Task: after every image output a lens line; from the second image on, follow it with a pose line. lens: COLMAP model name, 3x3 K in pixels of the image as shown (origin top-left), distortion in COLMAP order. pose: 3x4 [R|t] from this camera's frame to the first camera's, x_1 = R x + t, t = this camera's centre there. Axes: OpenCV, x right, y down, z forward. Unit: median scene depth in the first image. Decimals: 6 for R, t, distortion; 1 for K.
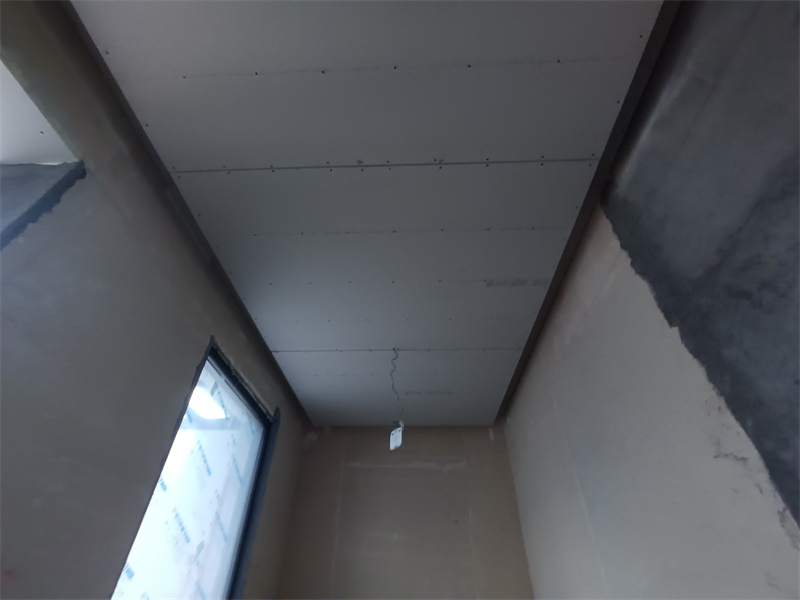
lens RADIAL K [[368.0, 0, 398.1], [0, 368.0, 303.4], [0, 0, 1]] dist [-0.002523, -0.001195]
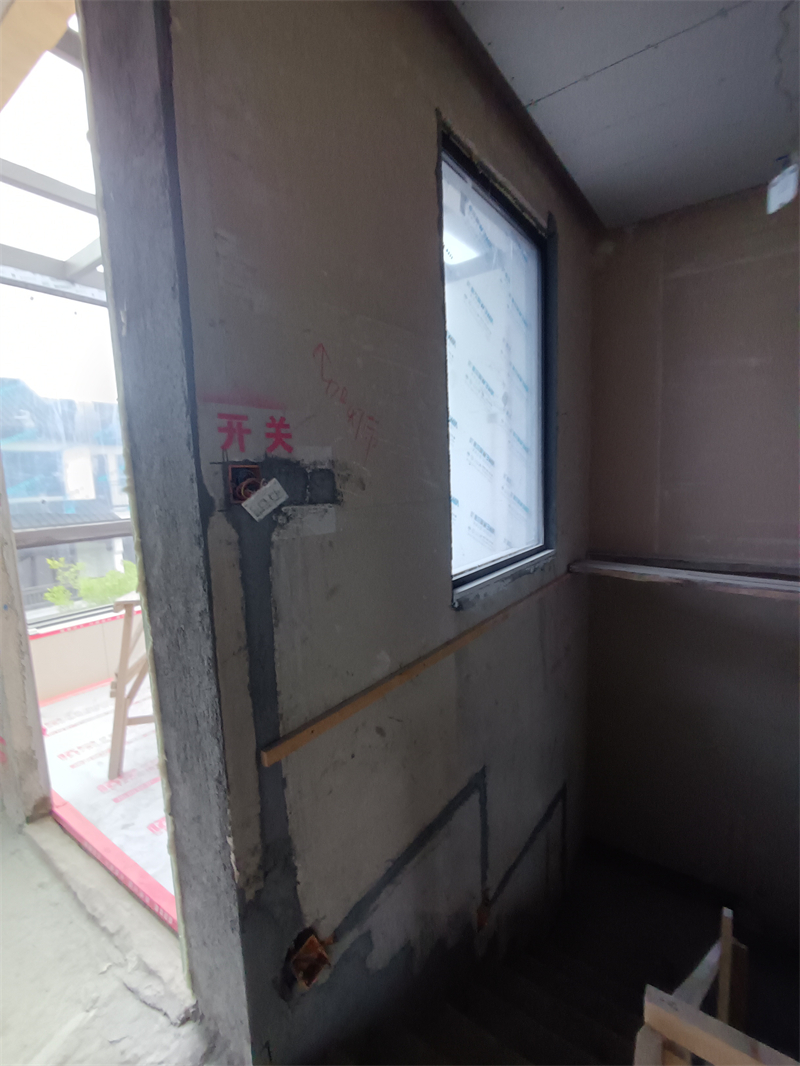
lens RADIAL K [[490.4, 0, 408.0], [0, 490.4, 534.5], [0, 0, 1]] dist [-0.002523, -0.001195]
pose [[0.834605, 0.026297, -0.550221, -0.050389], [0.390214, 0.676797, 0.624243, 0.030845], [0.388803, -0.735700, 0.554597, -0.018965]]
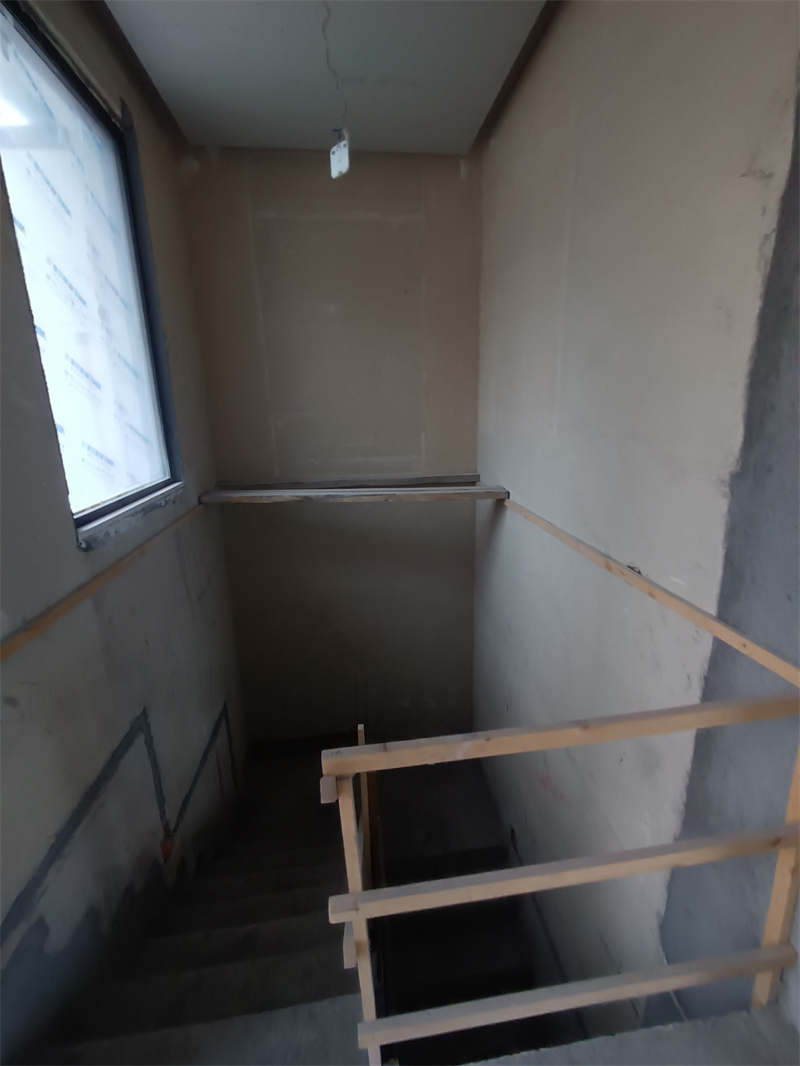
lens RADIAL K [[490.4, 0, 410.1], [0, 490.4, 531.7], [0, 0, 1]] dist [-0.002523, -0.001195]
pose [[0.985465, -0.079714, 0.150014, -0.058561], [-0.077596, 0.574336, 0.814933, 0.009417], [-0.151120, -0.814729, 0.559803, -0.084743]]
